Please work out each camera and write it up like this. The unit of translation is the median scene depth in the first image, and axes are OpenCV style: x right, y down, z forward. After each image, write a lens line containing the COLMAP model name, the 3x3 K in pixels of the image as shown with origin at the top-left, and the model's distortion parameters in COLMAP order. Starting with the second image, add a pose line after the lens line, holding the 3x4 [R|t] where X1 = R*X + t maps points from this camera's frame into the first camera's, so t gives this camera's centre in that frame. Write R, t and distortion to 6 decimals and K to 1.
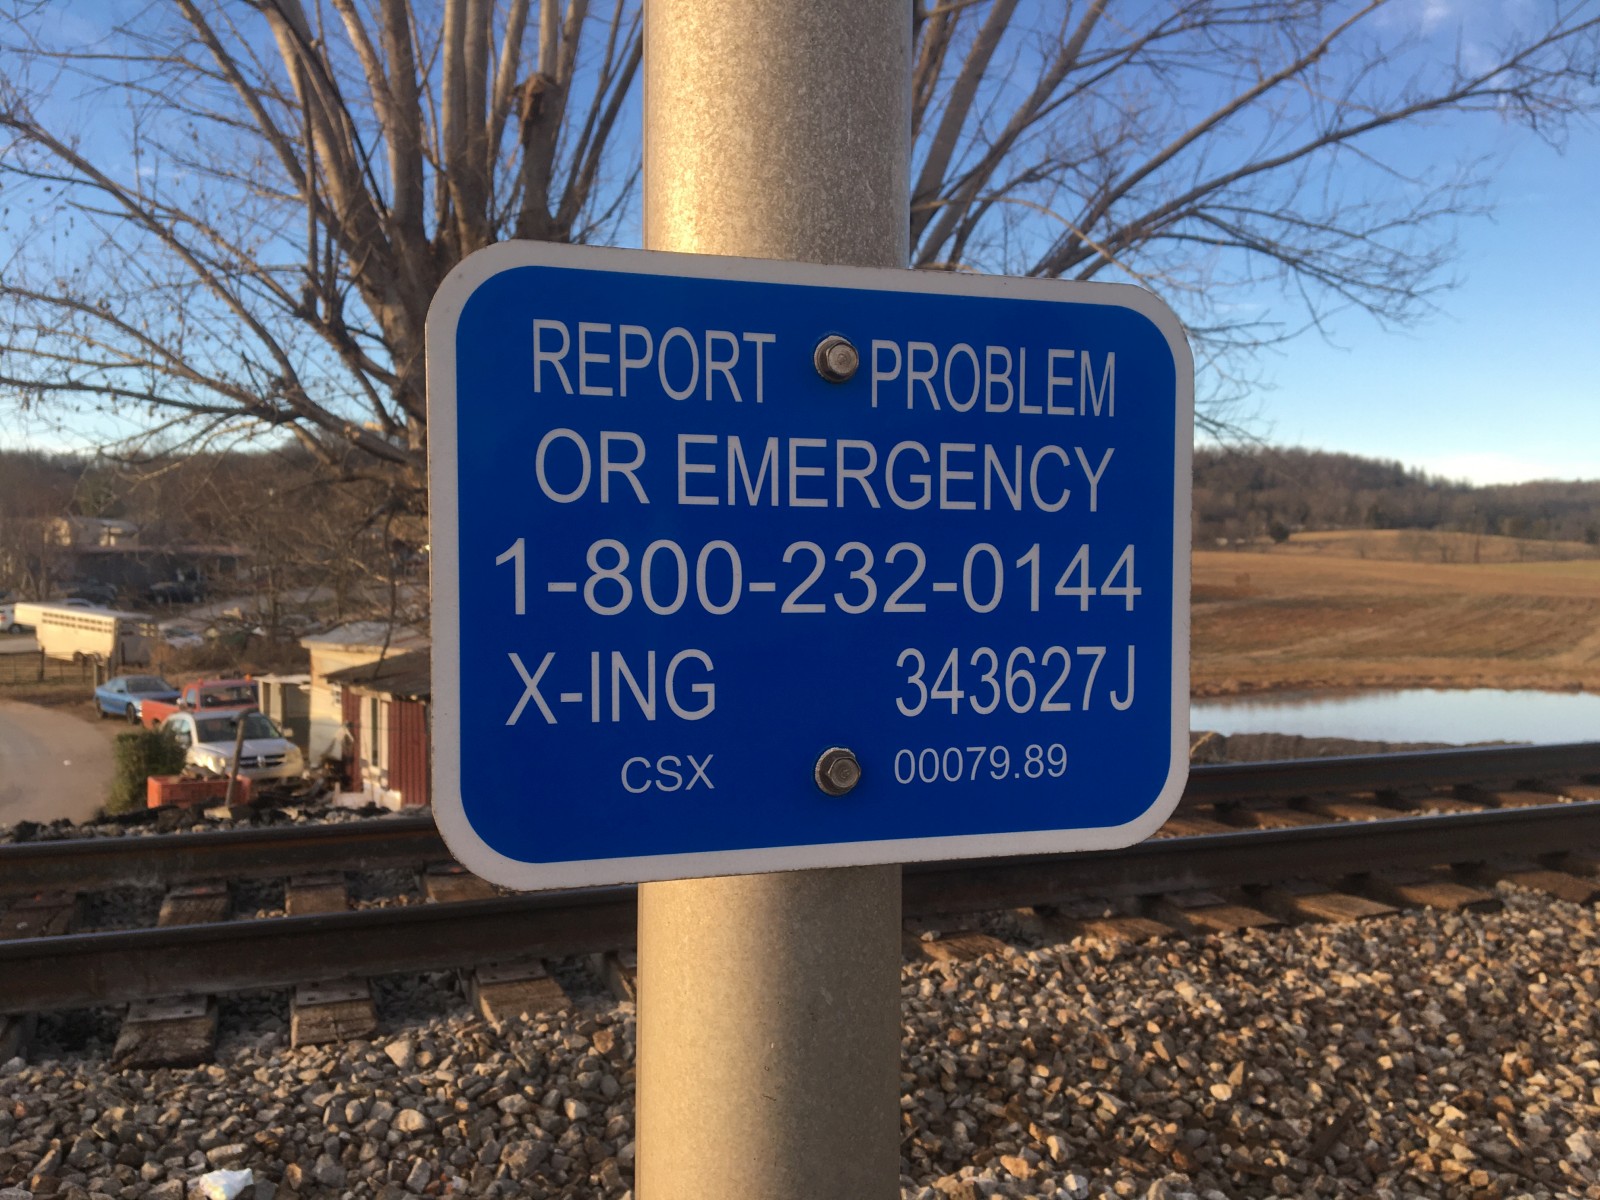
lens RADIAL K [[1363.7, 0, 792.9], [0, 1363.7, 602.4], [0, 0, 1]] dist [0.092310, -0.151132]
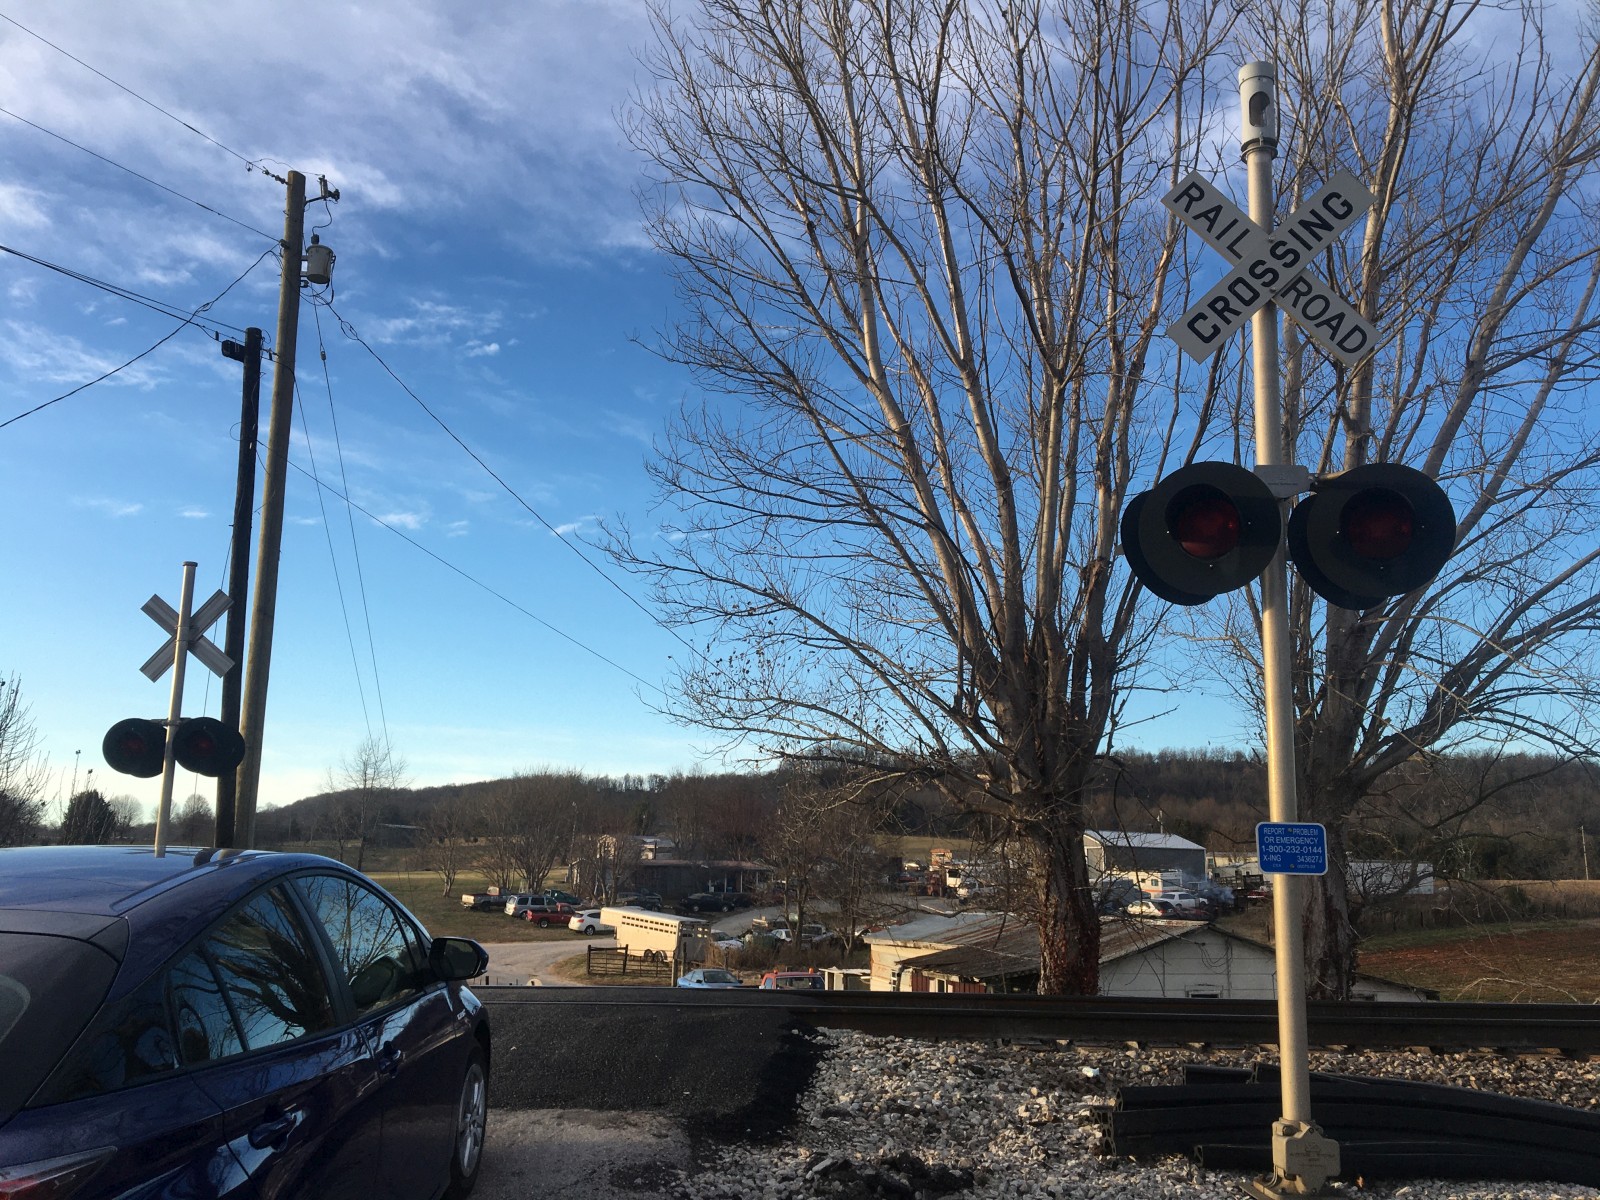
lens RADIAL K [[1360.7, 0, 773.6], [0, 1360.7, 601.2], [0, 0, 1]] dist [0.102454, -0.170366]
pose [[0.938948, -0.052366, -0.340052, -0.000071], [-0.027344, 0.973866, -0.225472, 0.008574], [0.342972, 0.221005, 0.912977, -0.145002]]
